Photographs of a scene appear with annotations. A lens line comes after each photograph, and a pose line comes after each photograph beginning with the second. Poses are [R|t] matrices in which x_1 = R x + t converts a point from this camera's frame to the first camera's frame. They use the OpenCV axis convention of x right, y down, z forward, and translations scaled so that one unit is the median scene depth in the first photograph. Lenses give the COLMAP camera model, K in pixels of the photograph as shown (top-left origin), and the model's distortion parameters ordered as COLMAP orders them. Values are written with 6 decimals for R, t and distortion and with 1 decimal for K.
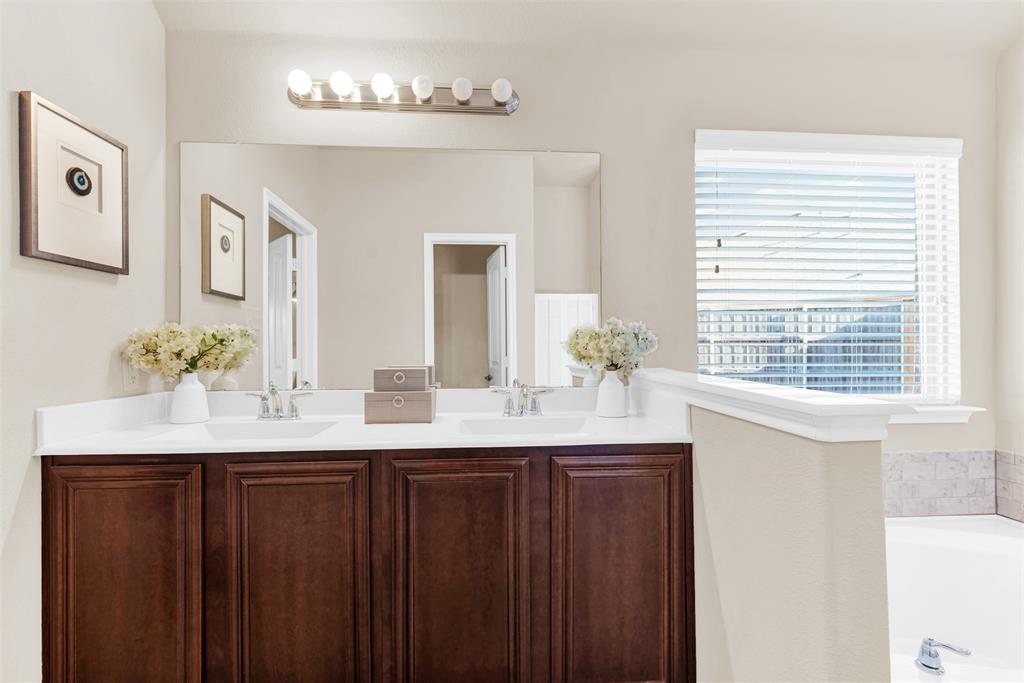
lens RADIAL K [[490.7, 0, 512.0], [0, 490.7, 341.5], [0, 0, 1]] dist [-0.001831, -0.000383]
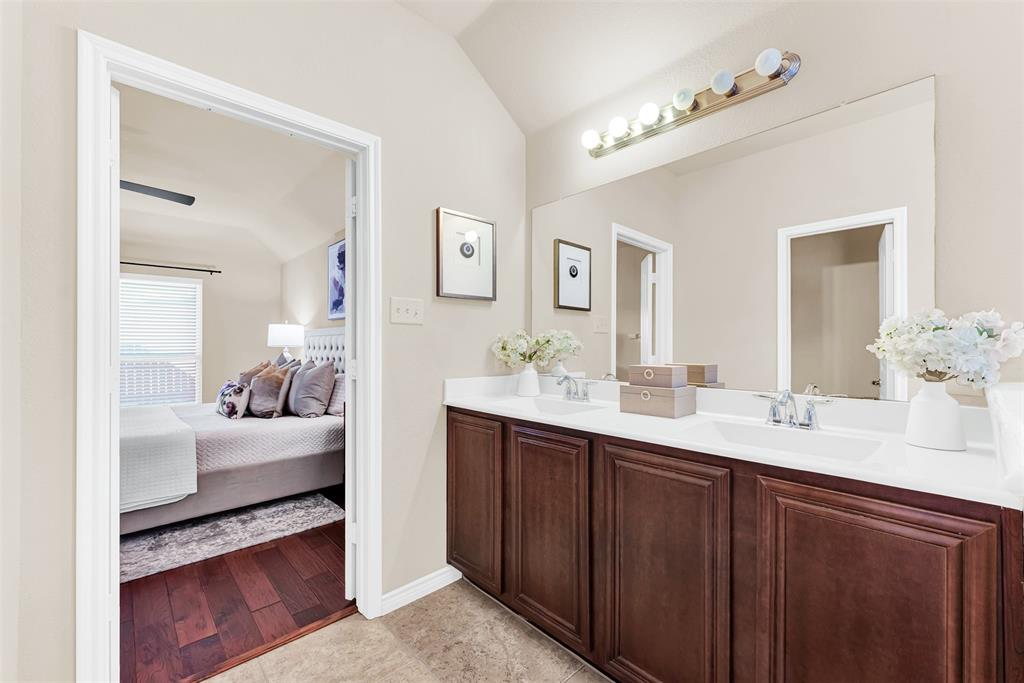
lens RADIAL K [[418.4, 0, 512.0], [0, 418.4, 341.5], [0, 0, 1]] dist [-0.000637, -0.000034]
pose [[0.625879, -0.003999, -0.779910, 0.314893], [0.004262, 0.999989, -0.001707, 0.000700], [0.779908, -0.002255, 0.625890, 0.169363]]
